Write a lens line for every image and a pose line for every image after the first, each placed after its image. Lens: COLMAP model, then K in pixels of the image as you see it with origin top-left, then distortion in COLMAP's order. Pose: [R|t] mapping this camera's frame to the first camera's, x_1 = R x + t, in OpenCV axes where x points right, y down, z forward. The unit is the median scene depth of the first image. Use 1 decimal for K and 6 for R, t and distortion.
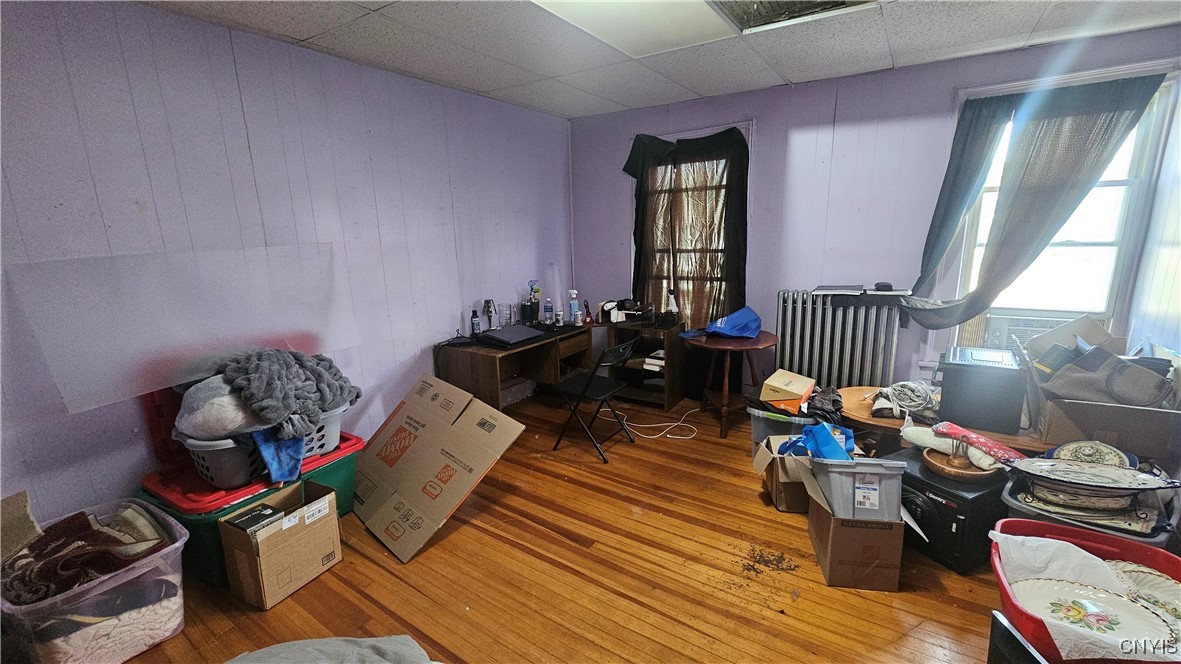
lens RADIAL K [[481.6, 0, 590.5], [0, 481.6, 332.0], [0, 0, 1]] dist [0.002283, -0.000031]
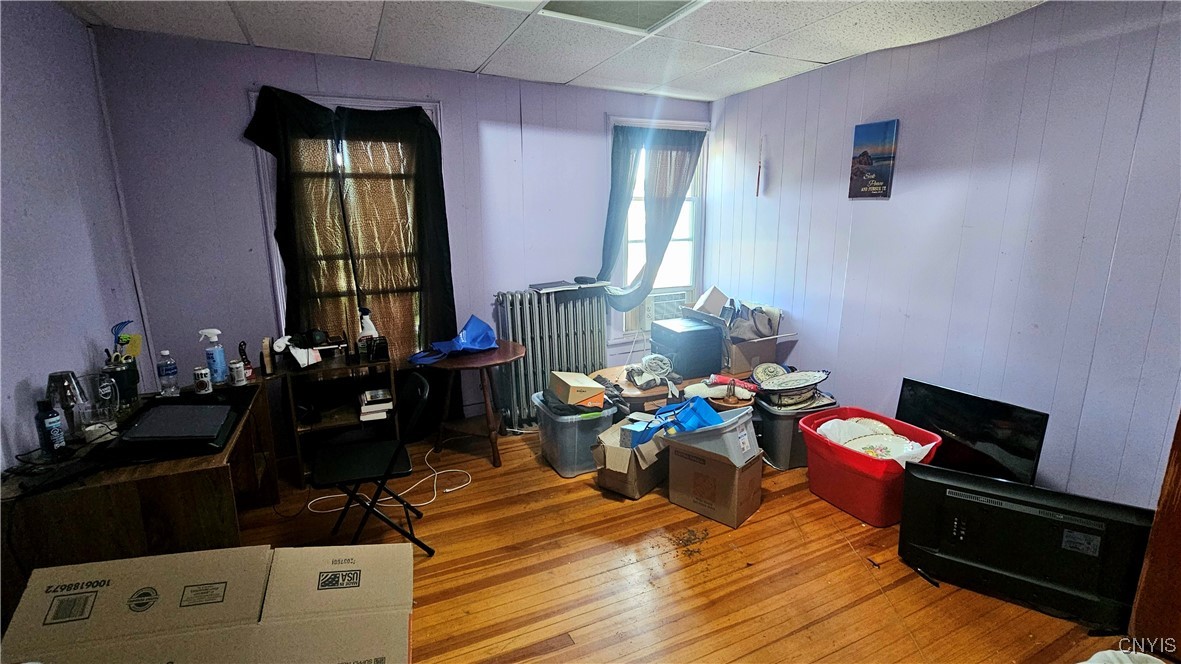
lens RADIAL K [[536.4, 0, 590.5], [0, 536.4, 332.0], [0, 0, 1]] dist [-0.000170, -0.000099]
pose [[0.520077, -0.153293, 0.840251, -0.429450], [0.178023, 0.981612, 0.068895, -0.057577], [-0.835361, 0.113753, 0.537803, 0.326117]]
